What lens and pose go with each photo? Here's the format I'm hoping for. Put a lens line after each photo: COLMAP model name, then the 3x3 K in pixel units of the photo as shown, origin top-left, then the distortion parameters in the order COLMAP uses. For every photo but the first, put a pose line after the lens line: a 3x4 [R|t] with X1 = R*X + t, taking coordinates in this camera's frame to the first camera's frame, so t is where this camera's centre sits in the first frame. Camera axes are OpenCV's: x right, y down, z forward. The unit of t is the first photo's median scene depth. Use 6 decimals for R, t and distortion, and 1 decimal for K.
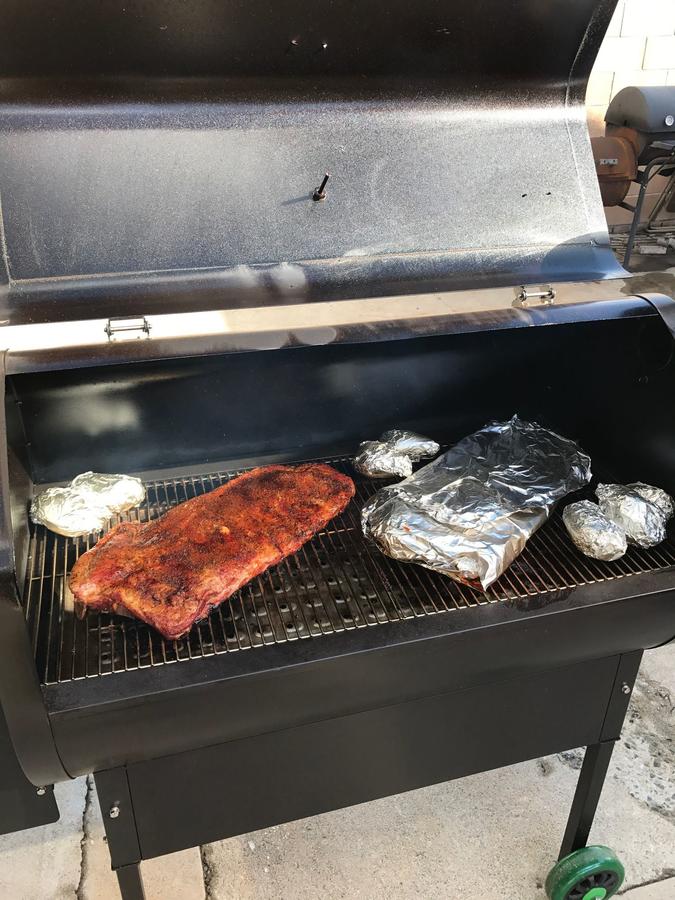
lens RADIAL K [[736.1, 0, 337.5], [0, 736.1, 450.0], [0, 0, 1]] dist [0.039788, -0.009847]
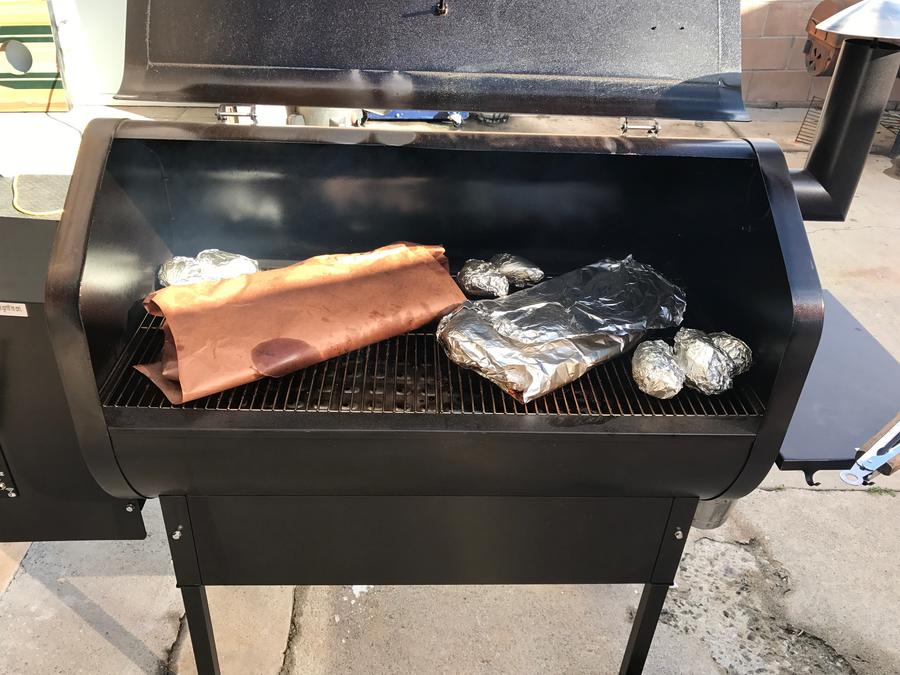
lens RADIAL K [[736.1, 0, 450.0], [0, 736.1, 337.5], [0, 0, 1]] dist [0.039788, -0.009847]
pose [[0.971586, 0.152827, -0.180733, 0.247161], [-0.144743, 0.987816, 0.057180, 0.050144], [0.187269, -0.029395, 0.981869, -0.038745]]
